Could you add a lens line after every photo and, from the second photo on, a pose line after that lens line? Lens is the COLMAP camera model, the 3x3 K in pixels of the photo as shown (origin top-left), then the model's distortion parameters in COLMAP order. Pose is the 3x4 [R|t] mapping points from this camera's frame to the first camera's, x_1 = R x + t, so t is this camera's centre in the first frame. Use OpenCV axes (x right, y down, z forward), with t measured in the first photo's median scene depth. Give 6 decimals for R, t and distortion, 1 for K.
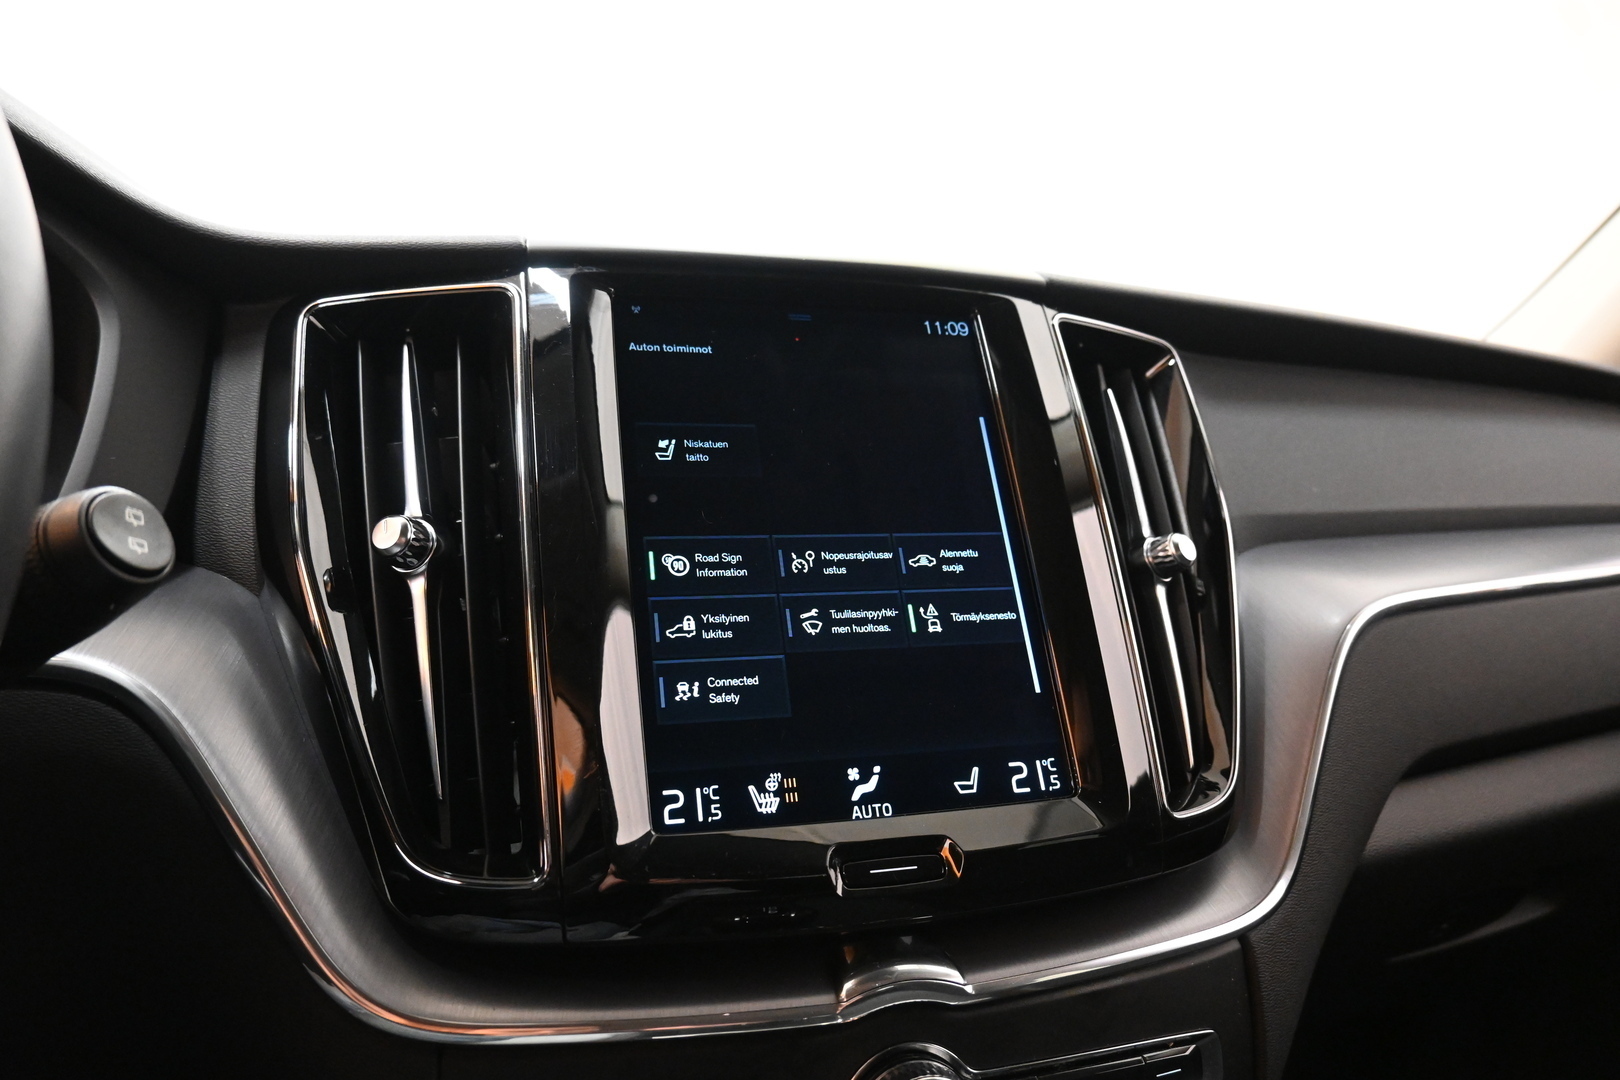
lens RADIAL K [[1095.3, 0, 810.0], [0, 1095.3, 540.0], [0, 0, 1]] dist [-0.007006, 0.000567]
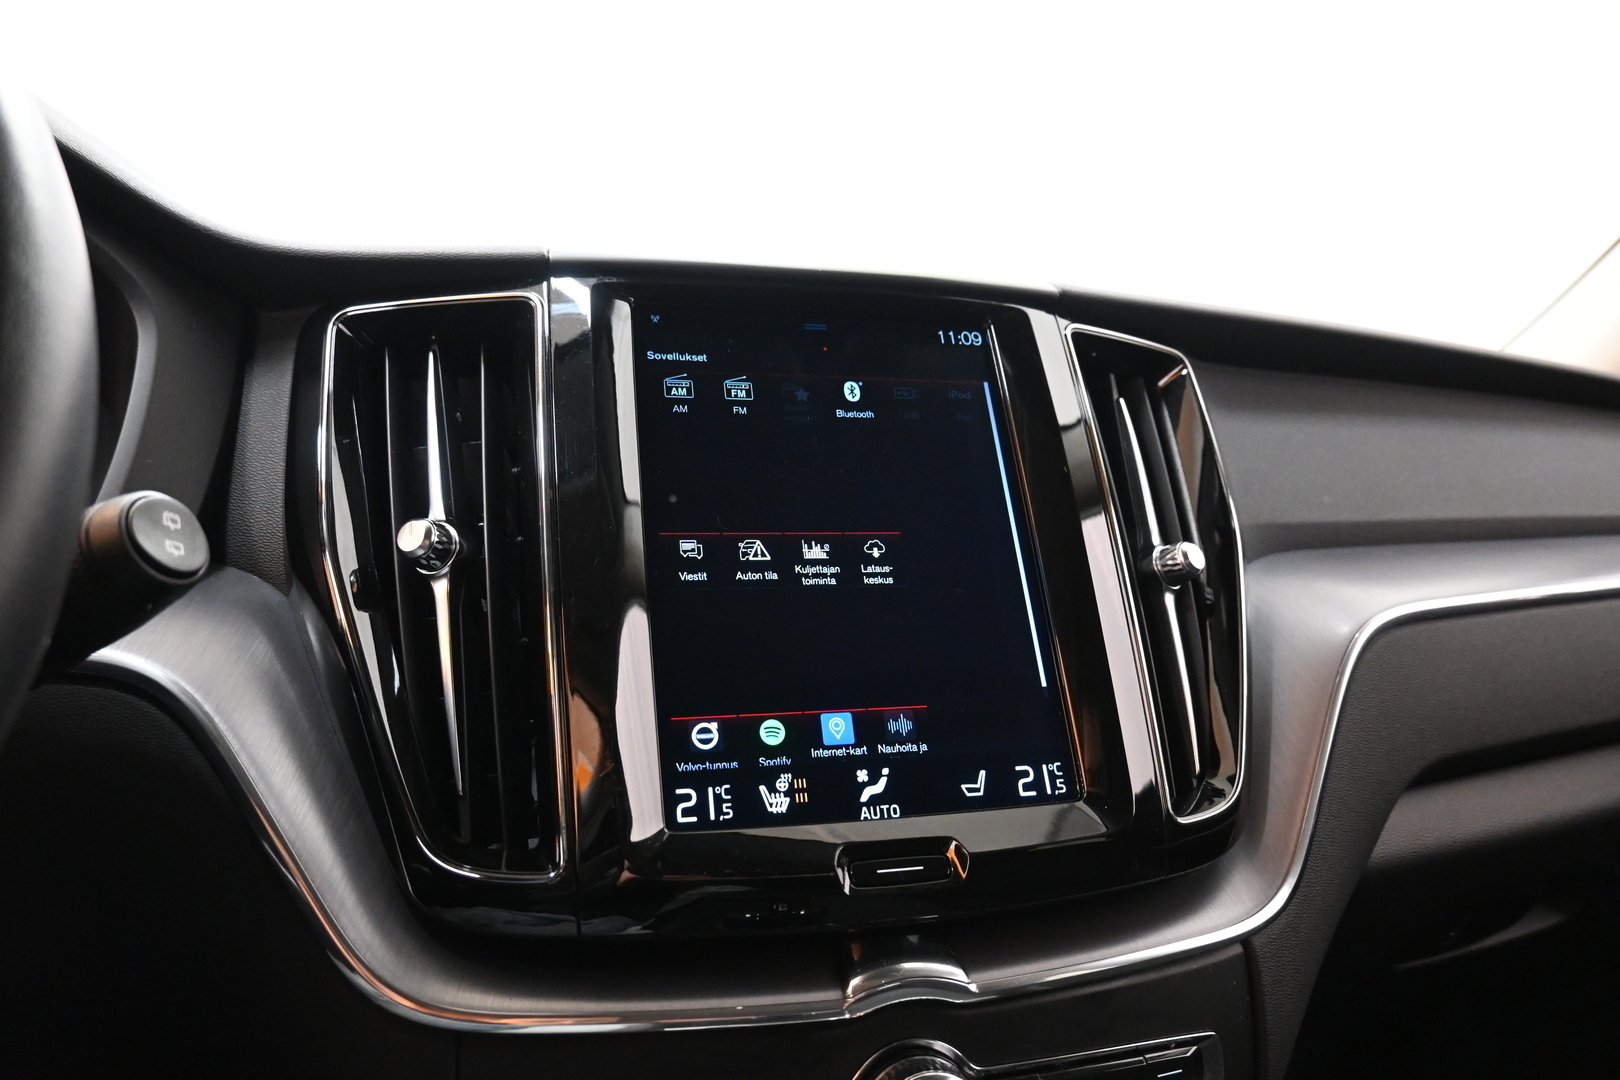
lens RADIAL K [[1095.3, 0, 810.0], [0, 1095.3, 540.0], [0, 0, 1]] dist [-0.007006, 0.000567]
pose [[0.999776, 0.009593, -0.018870, 0.007638], [-0.009569, 0.999953, 0.001375, -0.006980], [0.018882, -0.001194, 0.999821, -0.022170]]
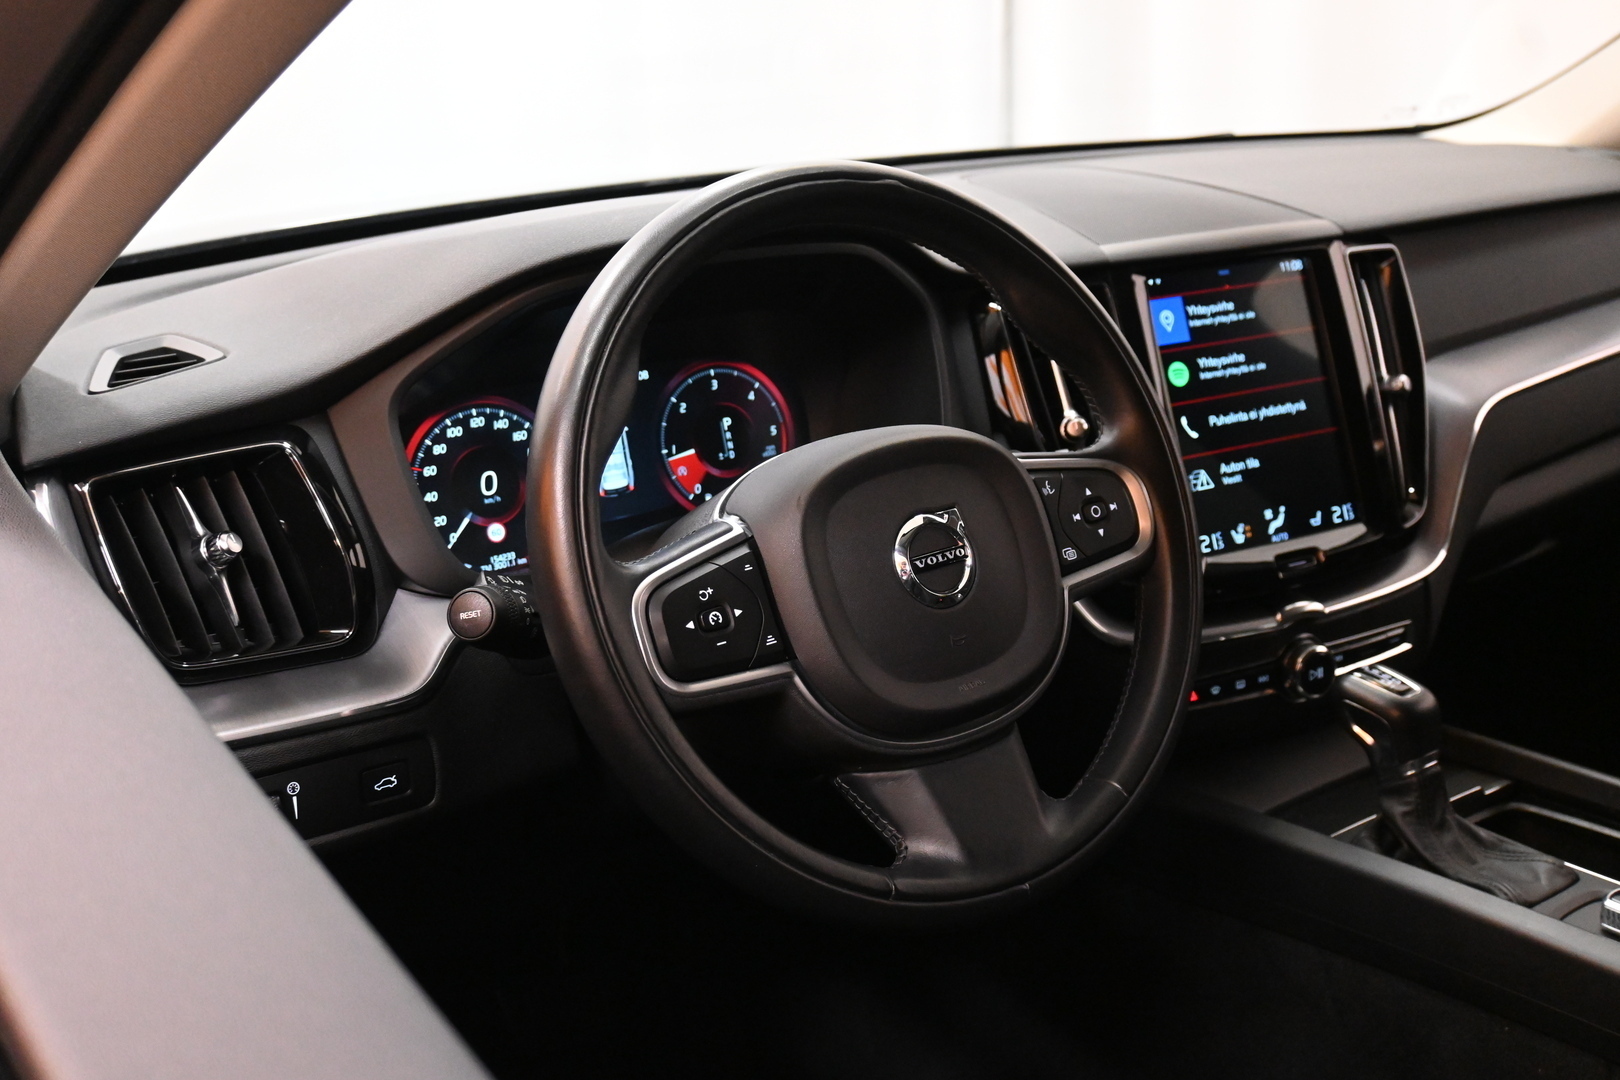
lens RADIAL K [[1679.6, 0, 810.0], [0, 1679.6, 540.0], [0, 0, 1]] dist [0.016536, 0.006882]
pose [[0.982731, -0.070284, 0.171170, -1.346497], [0.011489, 0.946446, 0.322657, -0.782332], [-0.184681, -0.315118, 0.930910, -1.807523]]
